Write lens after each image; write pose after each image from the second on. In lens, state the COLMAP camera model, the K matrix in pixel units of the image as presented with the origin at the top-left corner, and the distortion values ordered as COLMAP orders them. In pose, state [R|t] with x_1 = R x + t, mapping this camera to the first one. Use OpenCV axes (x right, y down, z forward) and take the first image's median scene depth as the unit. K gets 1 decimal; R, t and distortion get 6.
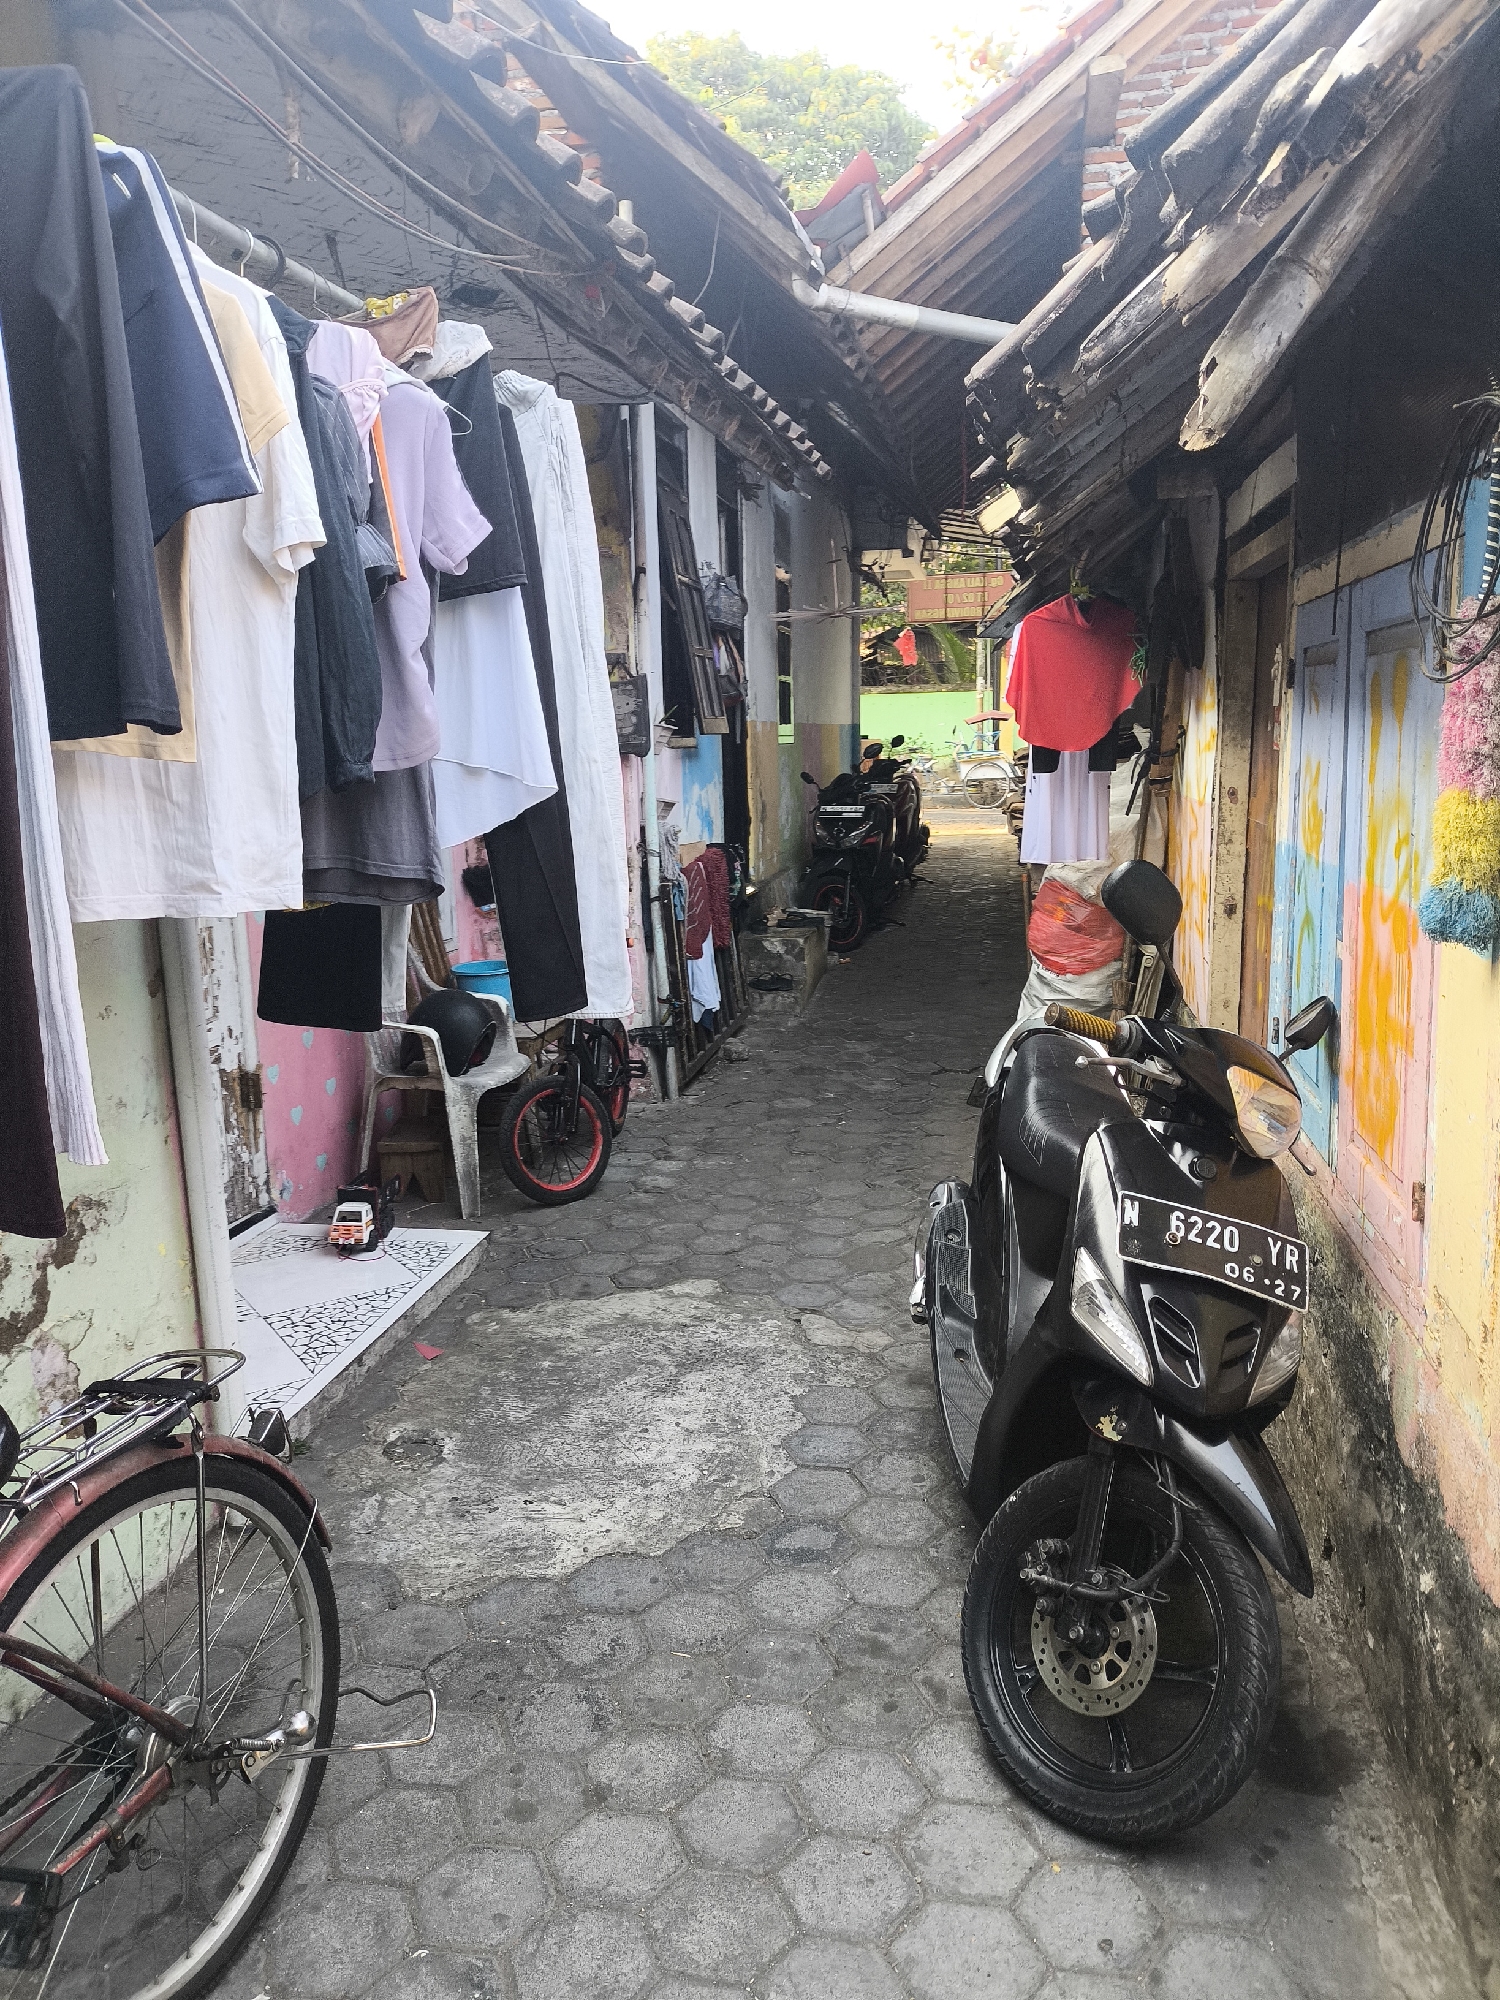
lens RADIAL K [[1465.9, 0, 750.0], [0, 1465.9, 1000.0], [0, 0, 1]] dist [0.112054, -0.173654]
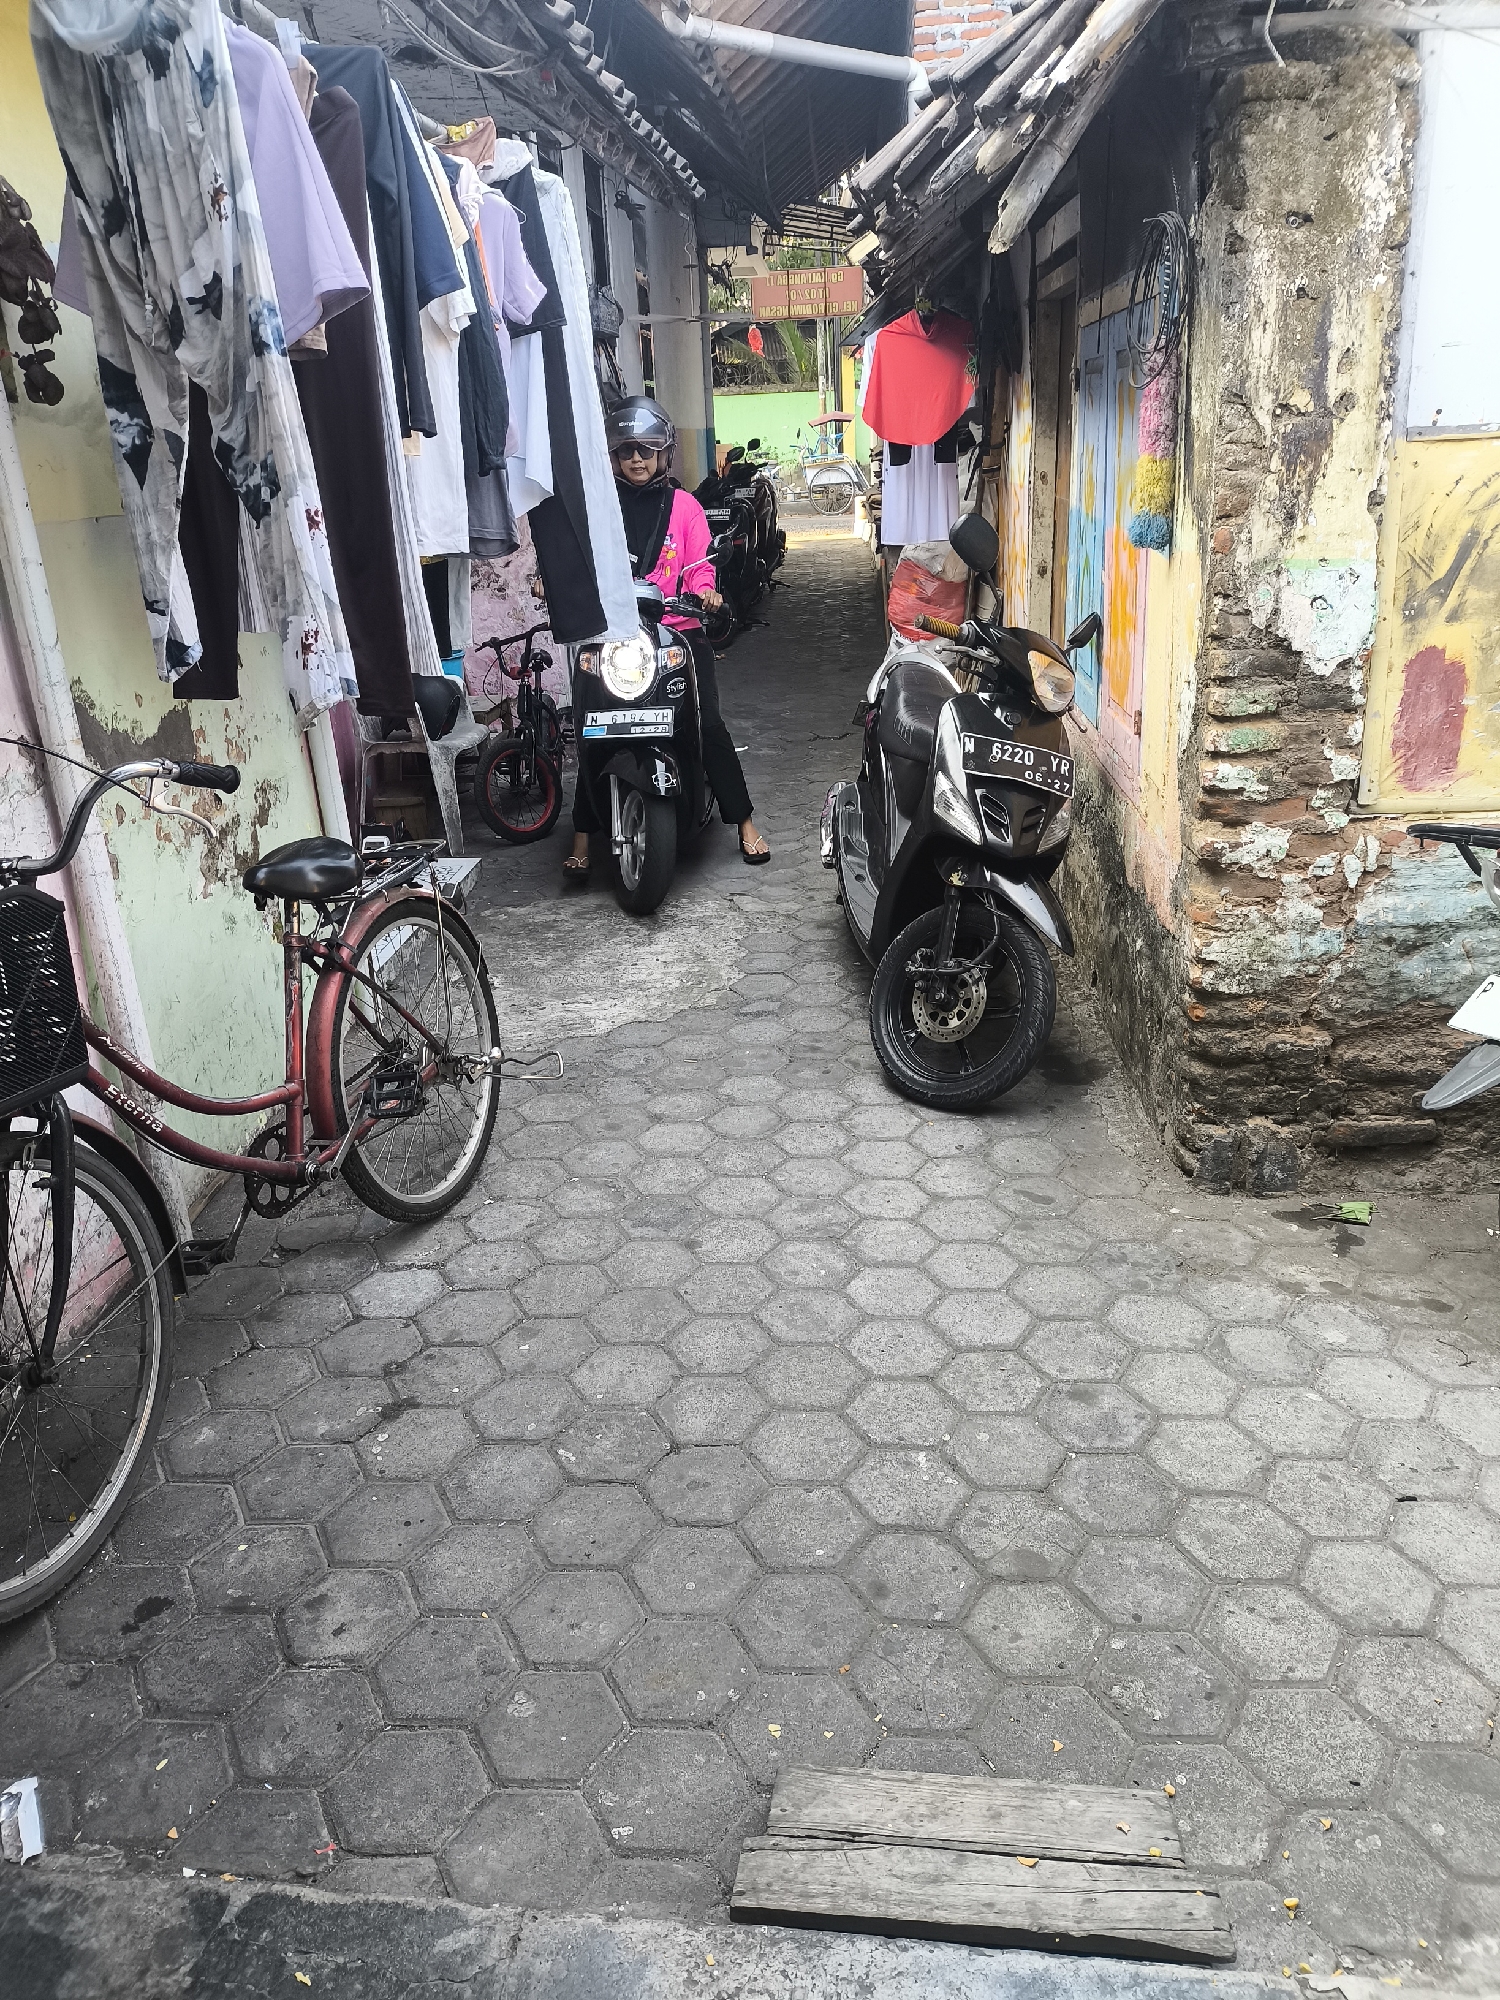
lens RADIAL K [[1465.9, 0, 750.0], [0, 1465.9, 1000.0], [0, 0, 1]] dist [0.112054, -0.173654]
pose [[0.993557, -0.062303, 0.094673, -0.098502], [0.044241, 0.982278, 0.182135, 0.075315], [-0.104343, -0.176773, 0.978705, -0.394401]]
